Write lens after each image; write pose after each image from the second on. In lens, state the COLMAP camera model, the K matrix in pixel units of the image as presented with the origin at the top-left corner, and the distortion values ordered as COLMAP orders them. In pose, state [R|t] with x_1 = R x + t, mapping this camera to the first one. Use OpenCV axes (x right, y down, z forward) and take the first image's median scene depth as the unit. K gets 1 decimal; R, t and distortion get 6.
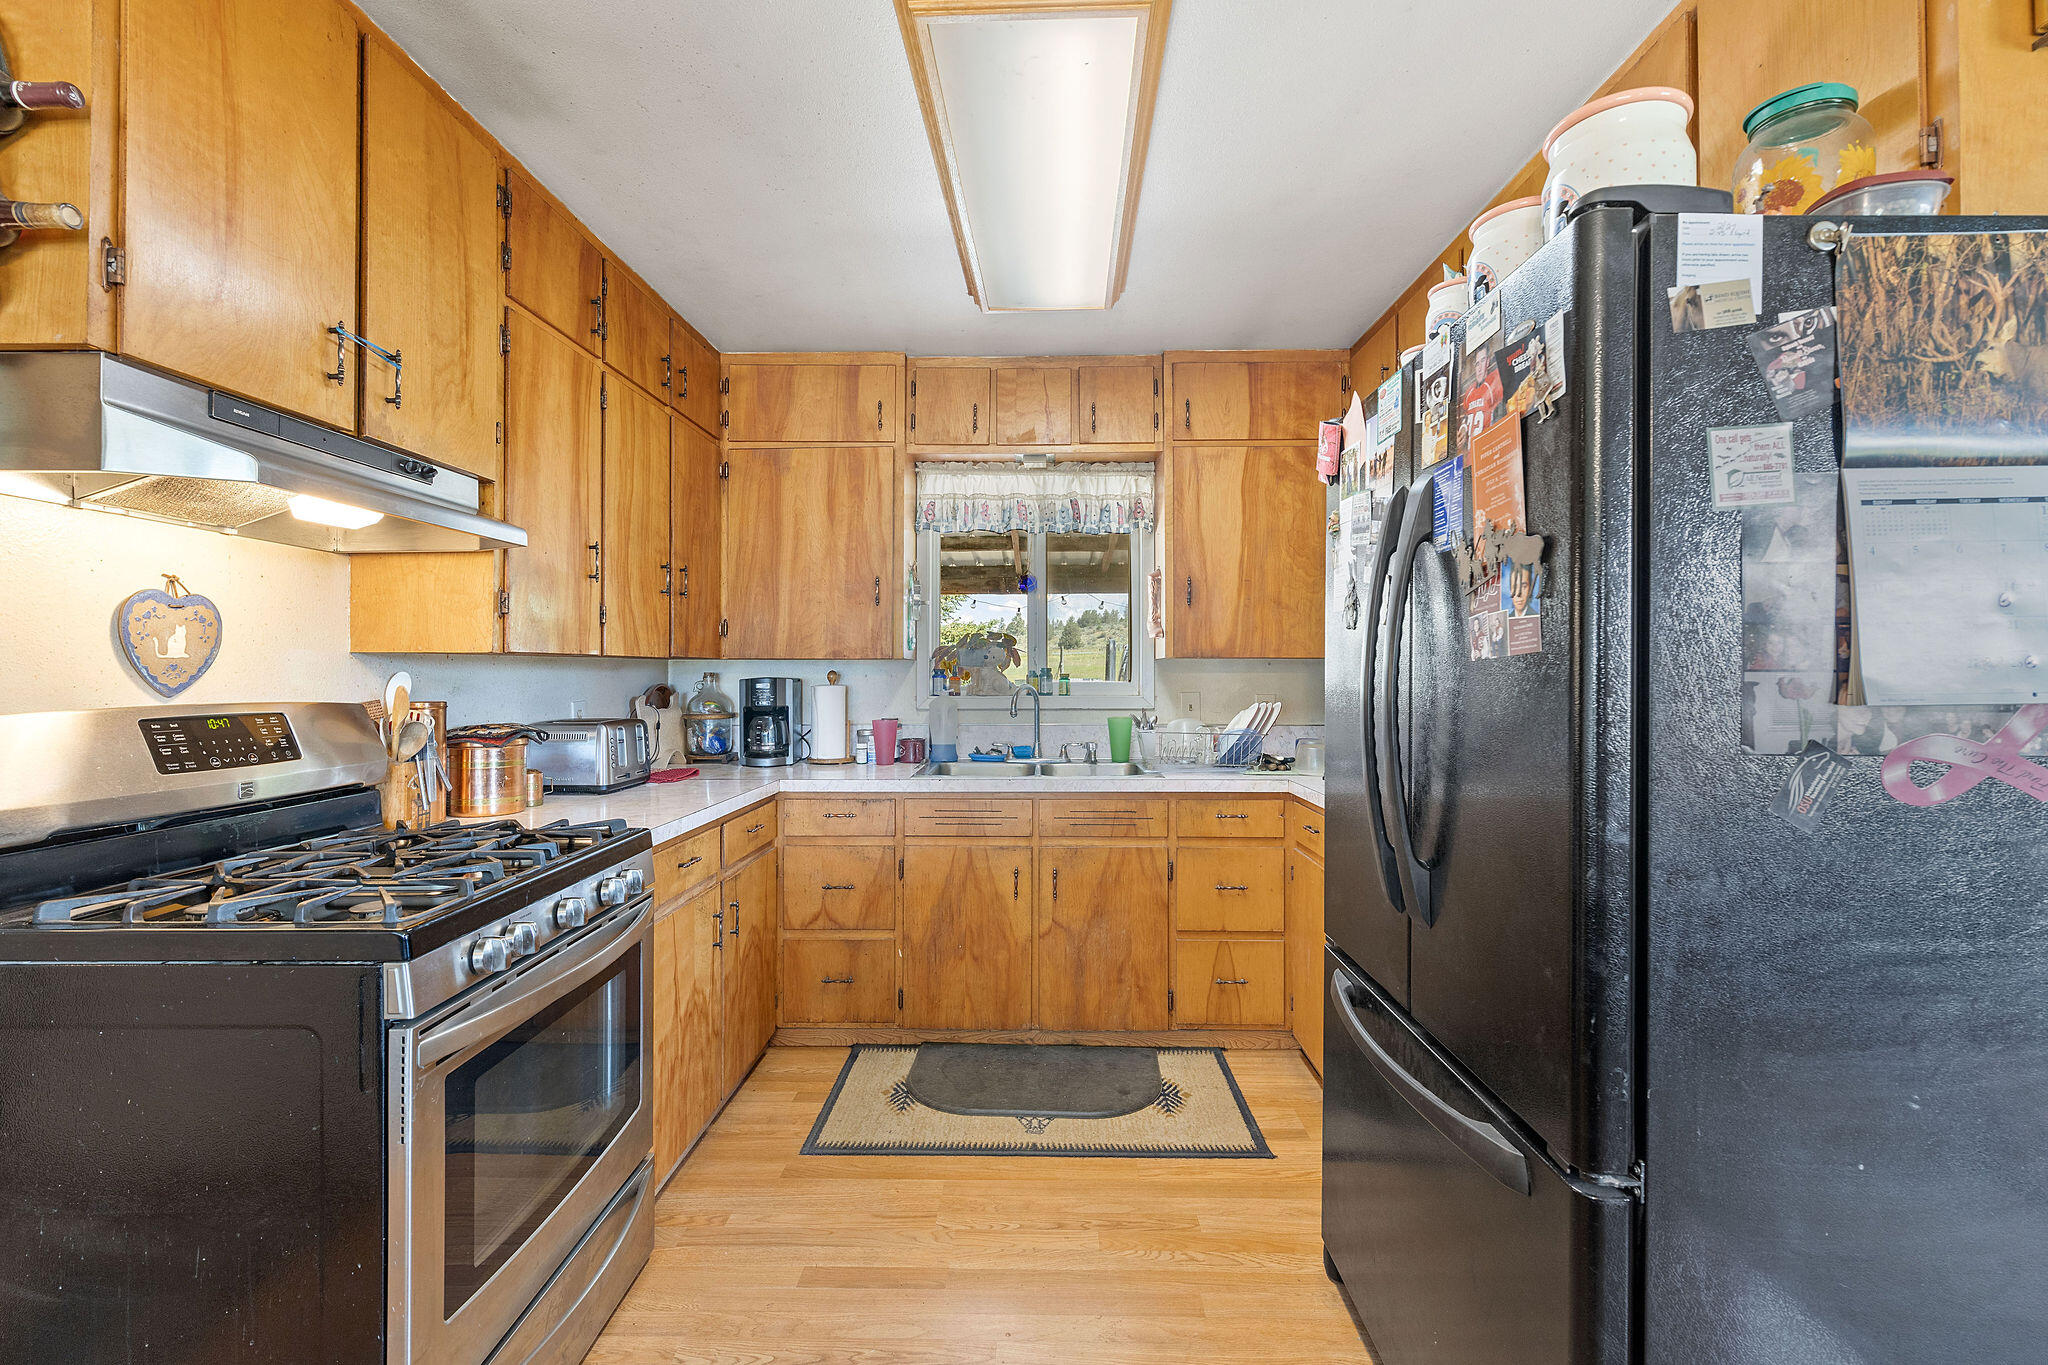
lens RADIAL K [[899.2, 0, 1046.2], [0, 899.2, 667.4], [0, 0, 1]] dist [0.000546, -0.000975]
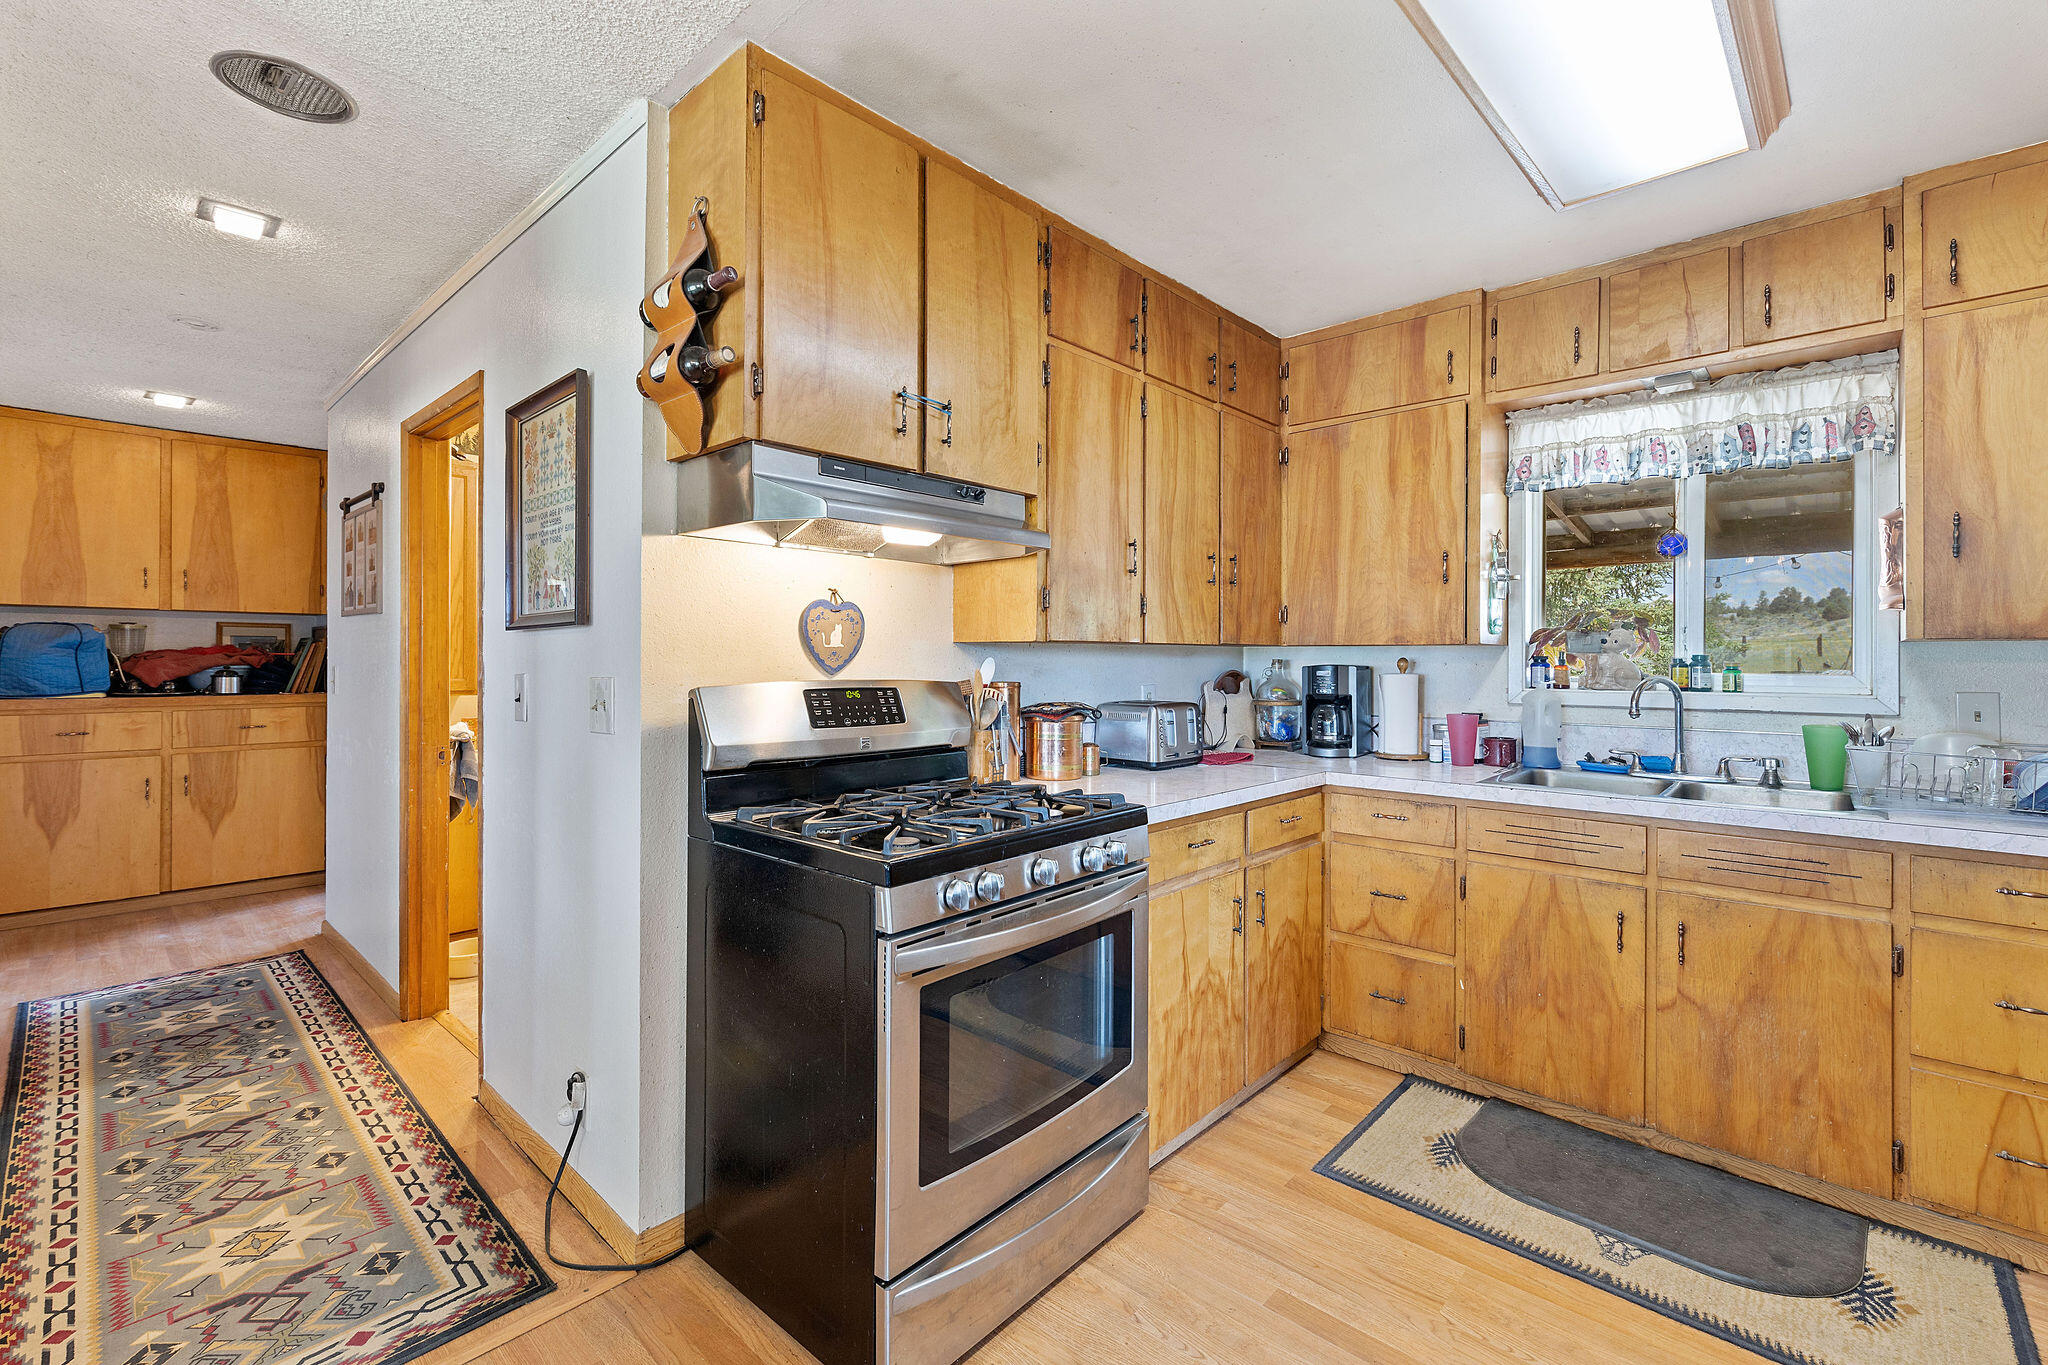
lens RADIAL K [[899.2, 0, 1023.5], [0, 899.2, 655.1], [0, 0, 1]] dist [0.000546, -0.000975]
pose [[0.739718, 0.000153, -0.672917, 0.120822], [-0.000138, 1.000000, 0.000075, 0.001214], [0.672917, 0.000038, 0.739718, 0.087542]]
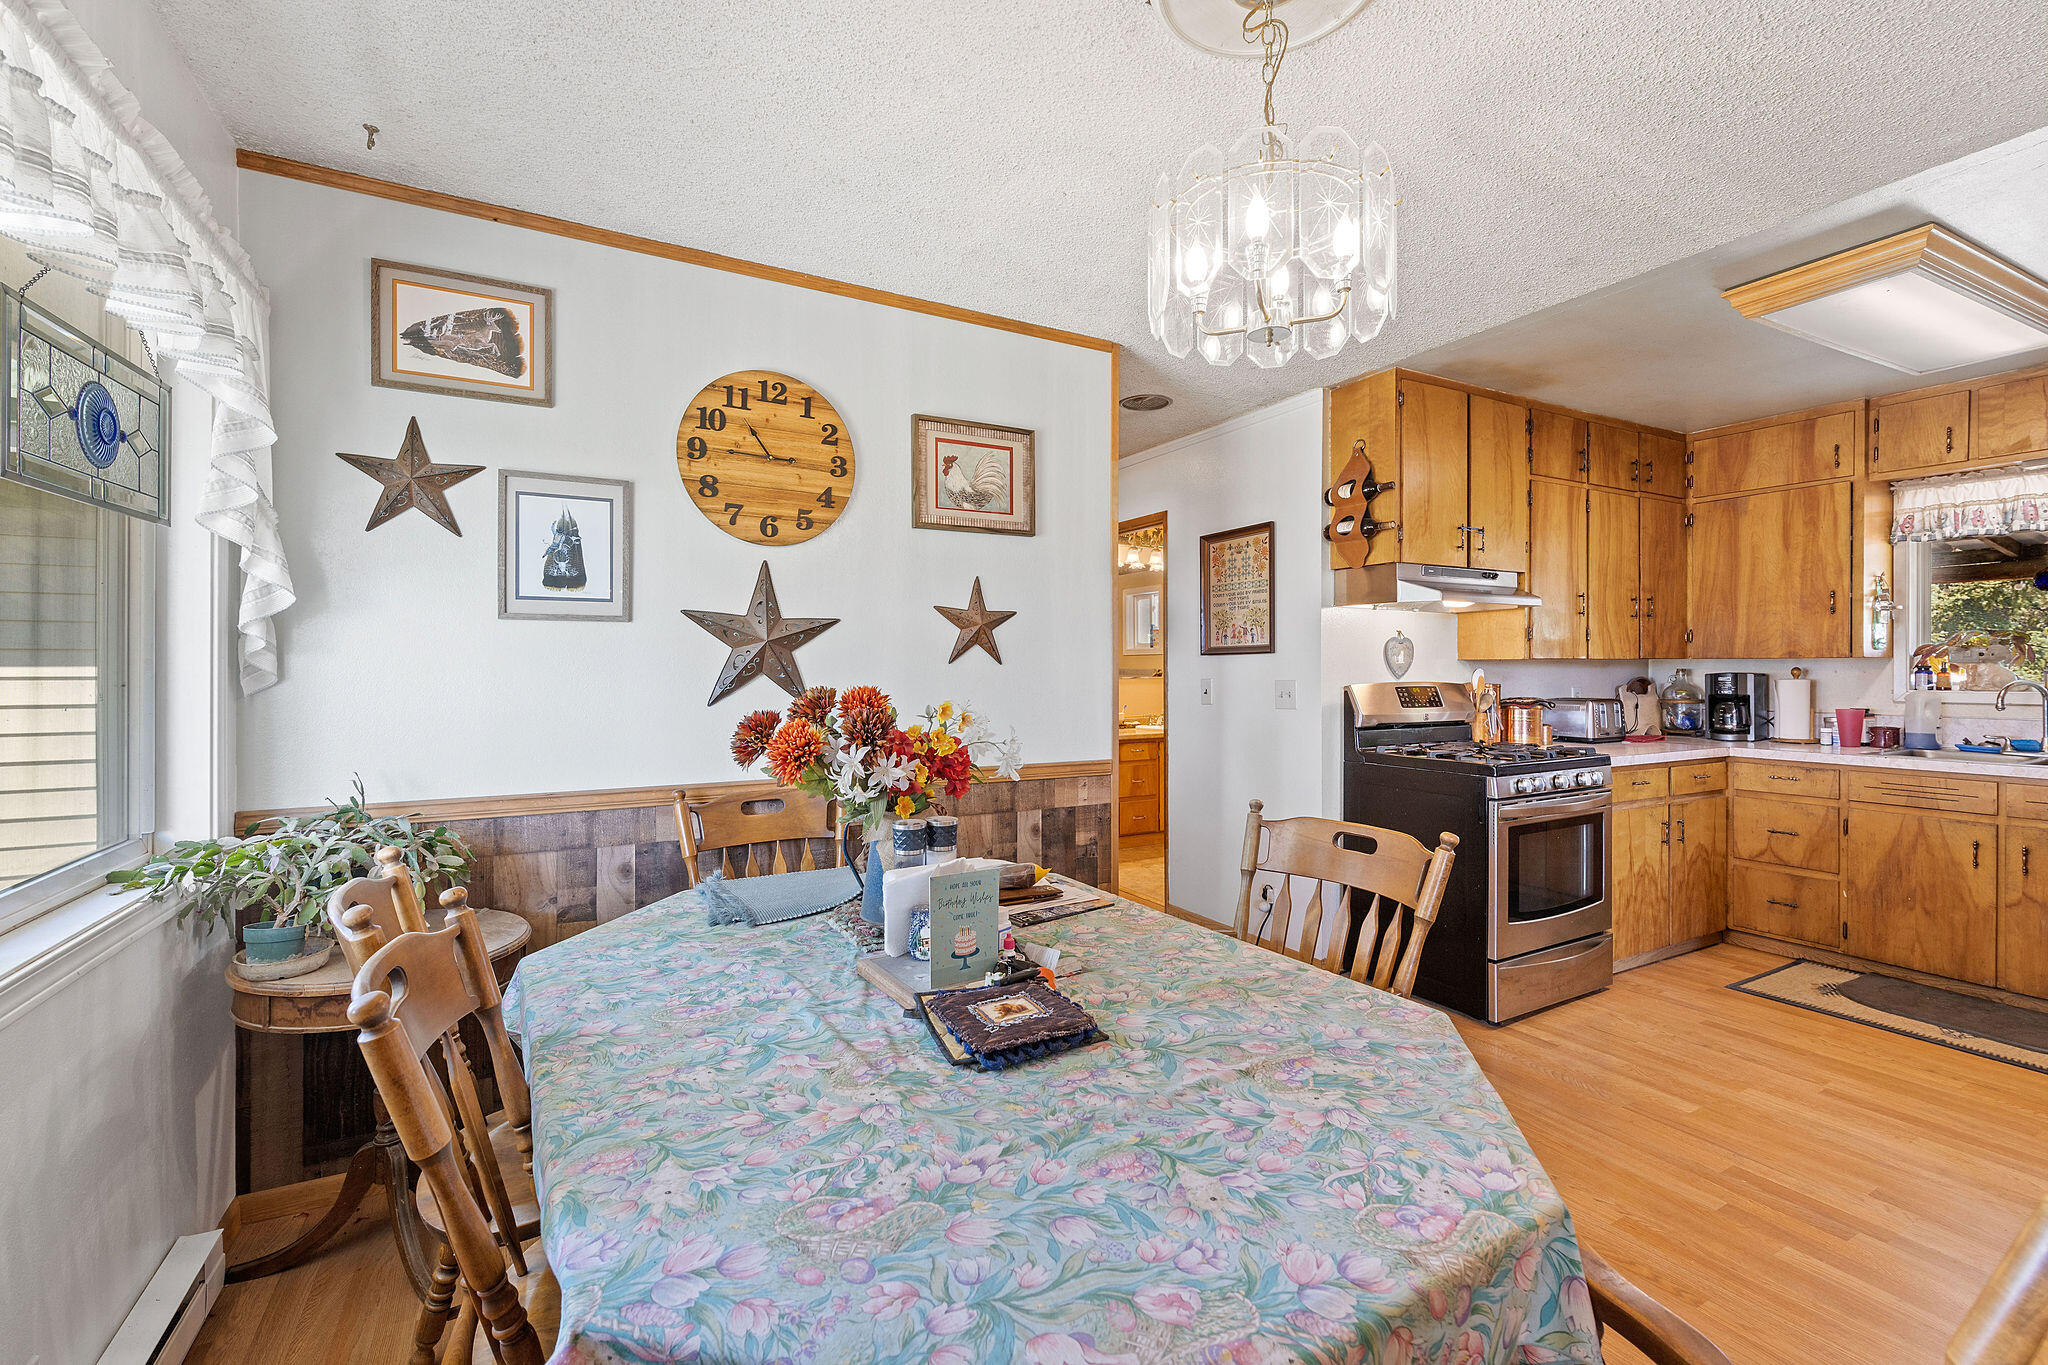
lens RADIAL K [[899.2, 0, 1009.2], [0, 899.2, 669.5], [0, 0, 1]] dist [0.000546, -0.000975]
pose [[0.483033, 0.001009, -0.875601, 0.415242], [0.005859, 0.999973, 0.004384, -0.006326], [0.875582, -0.007248, 0.483014, -0.691447]]
